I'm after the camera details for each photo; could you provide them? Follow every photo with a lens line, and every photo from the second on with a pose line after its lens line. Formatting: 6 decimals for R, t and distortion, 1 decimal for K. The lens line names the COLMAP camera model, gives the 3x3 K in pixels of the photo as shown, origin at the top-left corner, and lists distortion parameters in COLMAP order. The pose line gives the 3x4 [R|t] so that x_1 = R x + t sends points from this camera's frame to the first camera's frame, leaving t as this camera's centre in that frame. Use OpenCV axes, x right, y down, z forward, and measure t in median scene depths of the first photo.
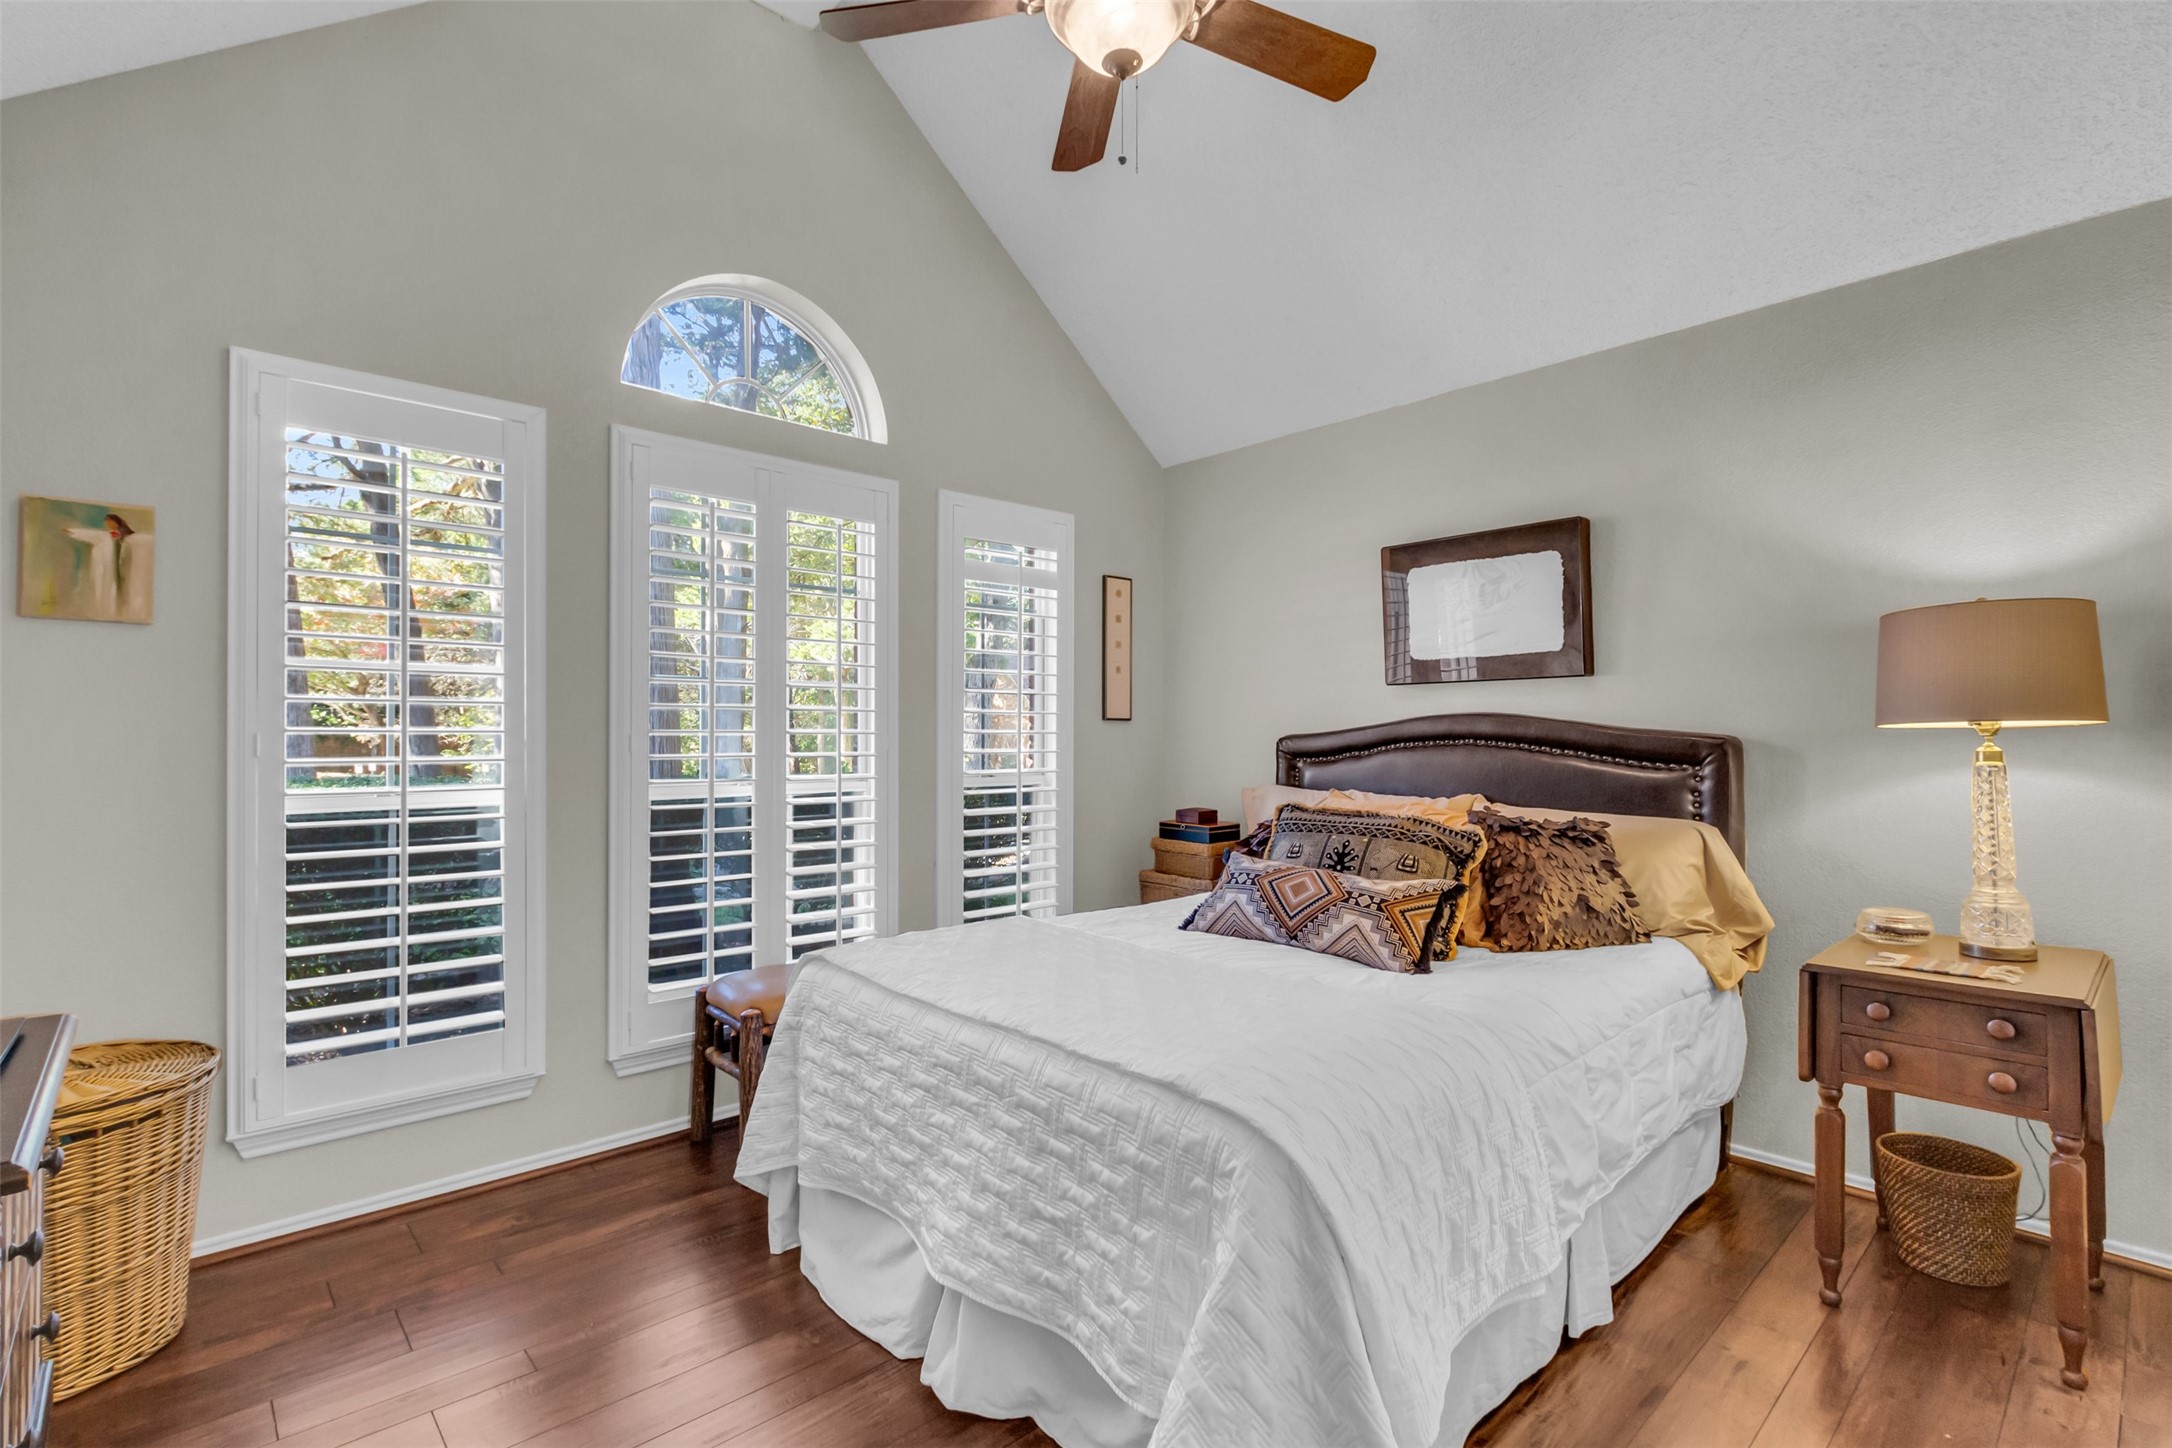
lens RADIAL K [[1000.9, 0, 1092.8], [0, 1000.9, 725.2], [0, 0, 1]] dist [0.003483, 0.000384]
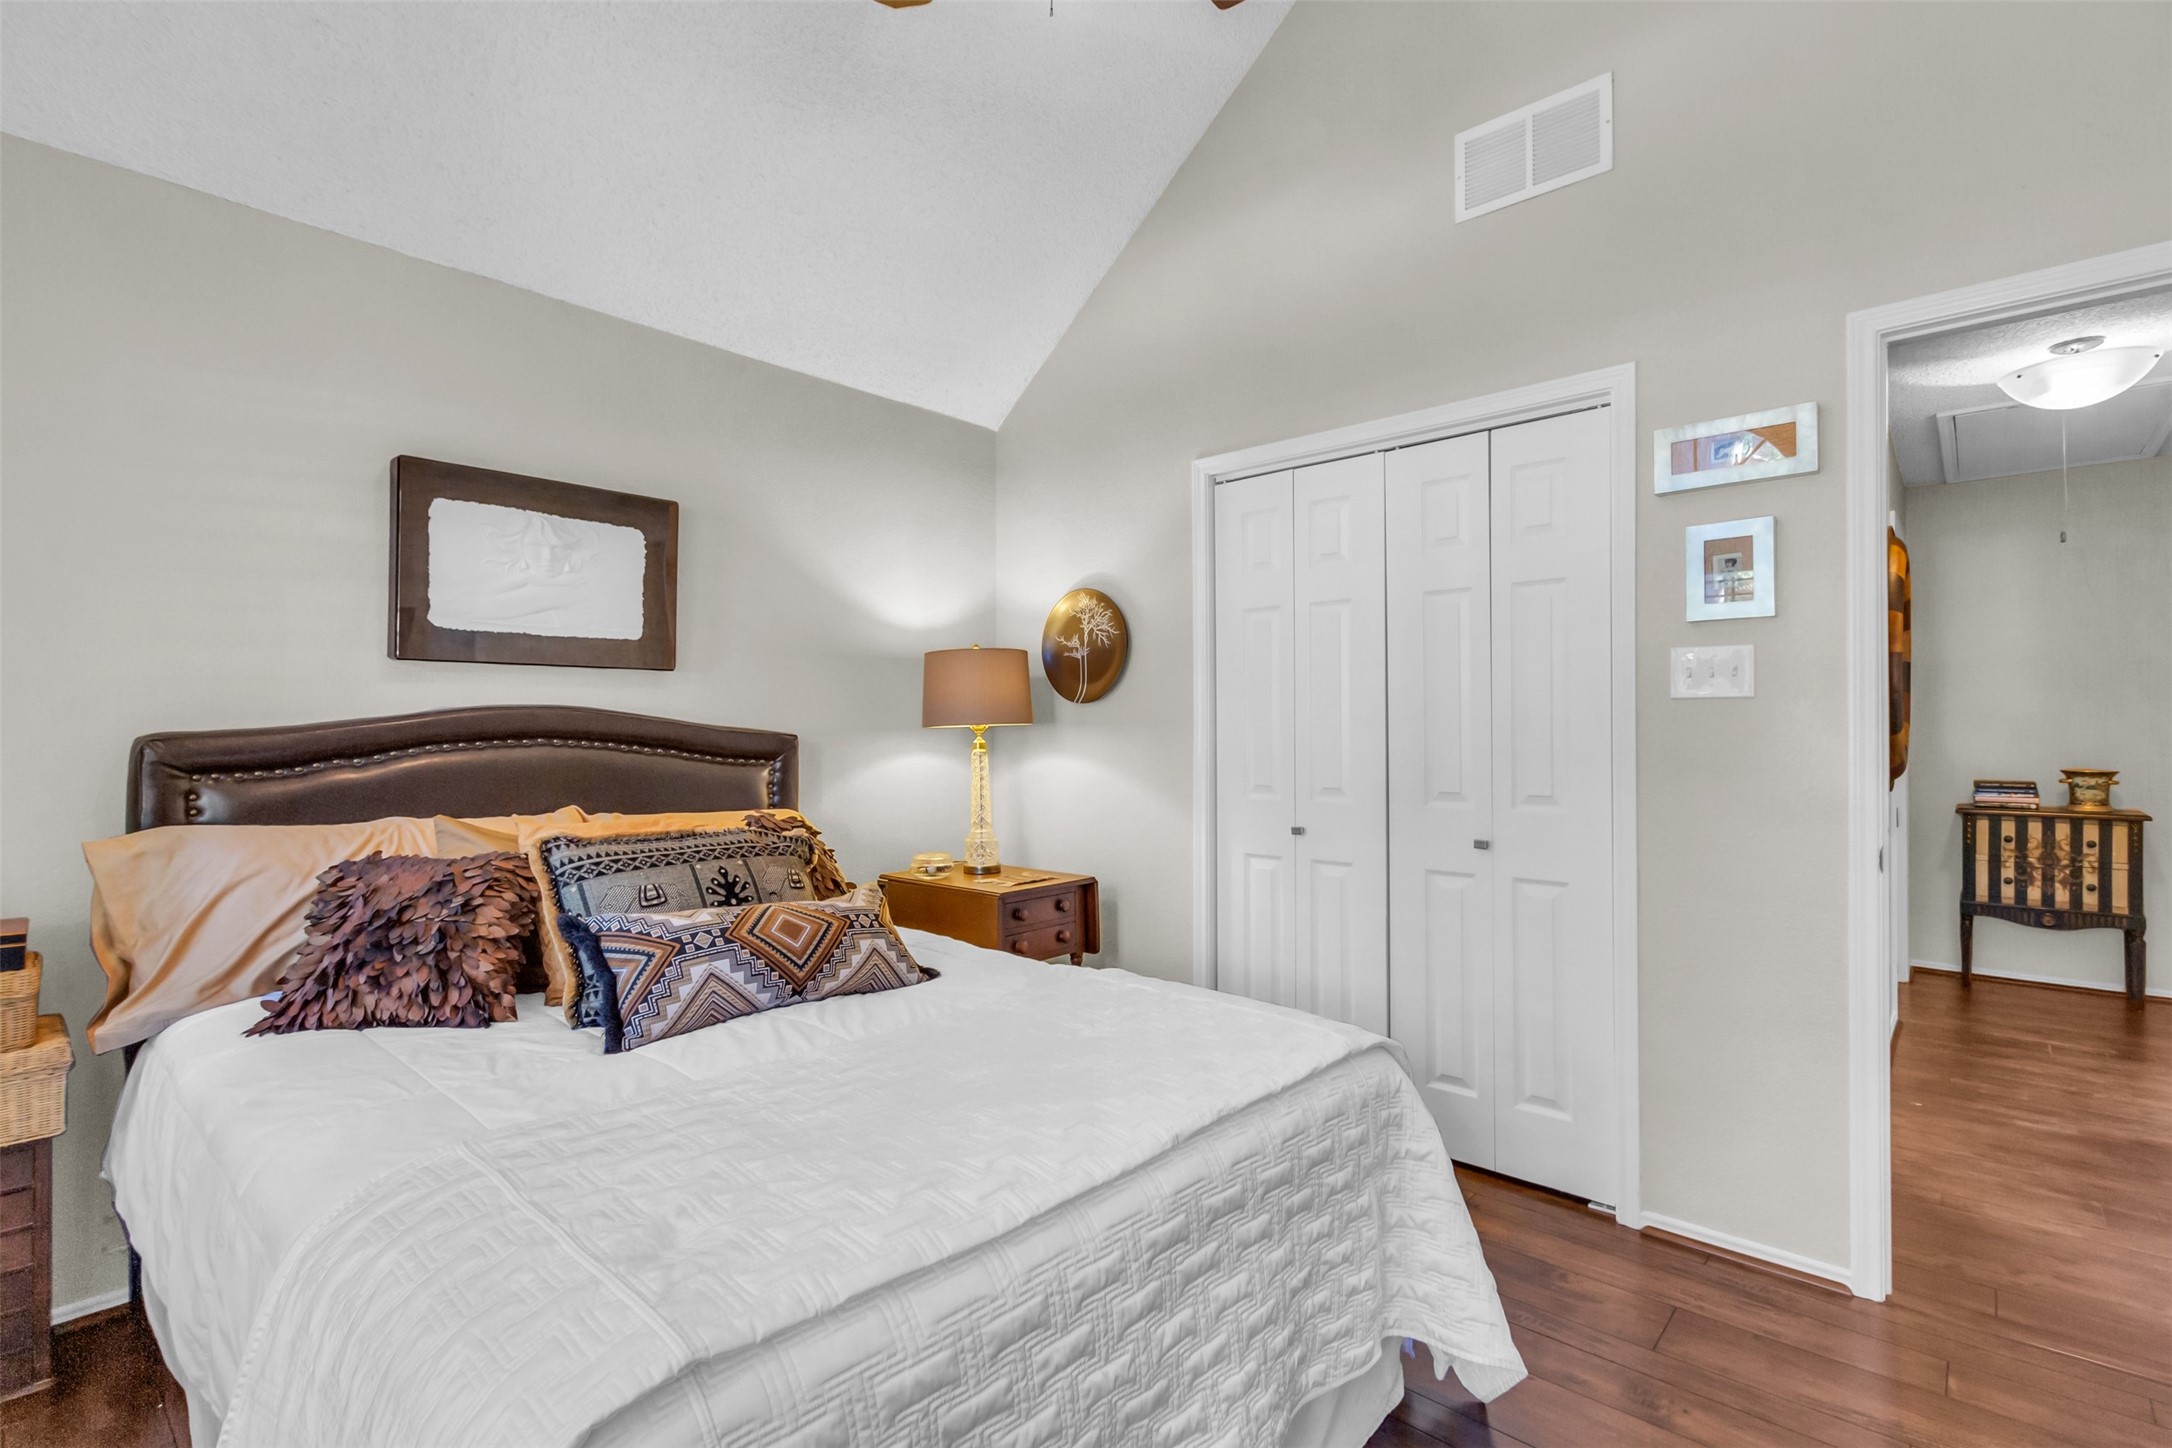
lens RADIAL K [[1000.9, 0, 1092.8], [0, 1000.9, 725.2], [0, 0, 1]] dist [0.003483, 0.000384]
pose [[-0.090673, 0.006837, 0.995857, -0.539583], [-0.008686, 0.999933, -0.007656, 0.007034], [-0.995843, -0.009344, -0.090607, 0.758240]]
